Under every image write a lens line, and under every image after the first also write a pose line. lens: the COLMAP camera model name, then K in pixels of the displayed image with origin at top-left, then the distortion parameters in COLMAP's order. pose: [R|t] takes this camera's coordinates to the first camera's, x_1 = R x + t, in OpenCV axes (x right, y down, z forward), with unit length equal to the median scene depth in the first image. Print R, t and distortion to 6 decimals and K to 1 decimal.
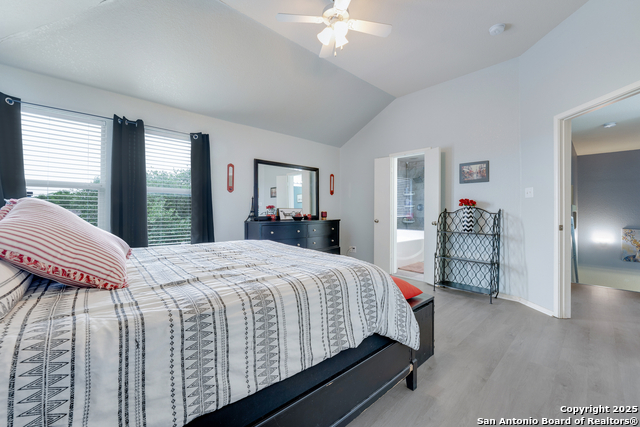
lens RADIAL K [[265.9, 0, 319.9], [0, 265.9, 212.0], [0, 0, 1]] dist [-0.015031, 0.002217]
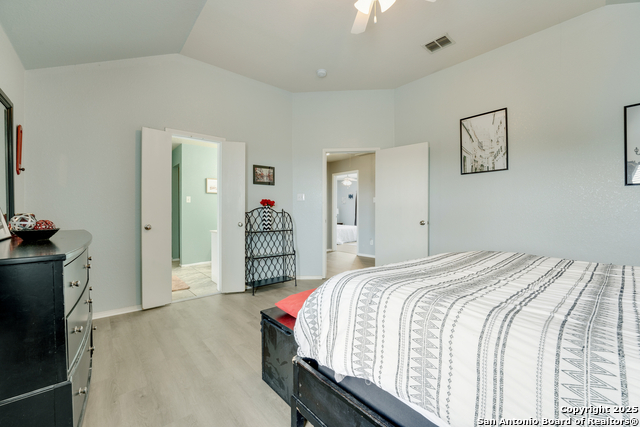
lens RADIAL K [[265.9, 0, 317.5], [0, 265.9, 212.6], [0, 0, 1]] dist [-0.015031, 0.002217]
pose [[0.065881, -0.012906, 0.997744, -0.499711], [0.000490, 0.999917, 0.012902, -0.010126], [-0.997827, -0.000362, 0.065882, 0.706825]]
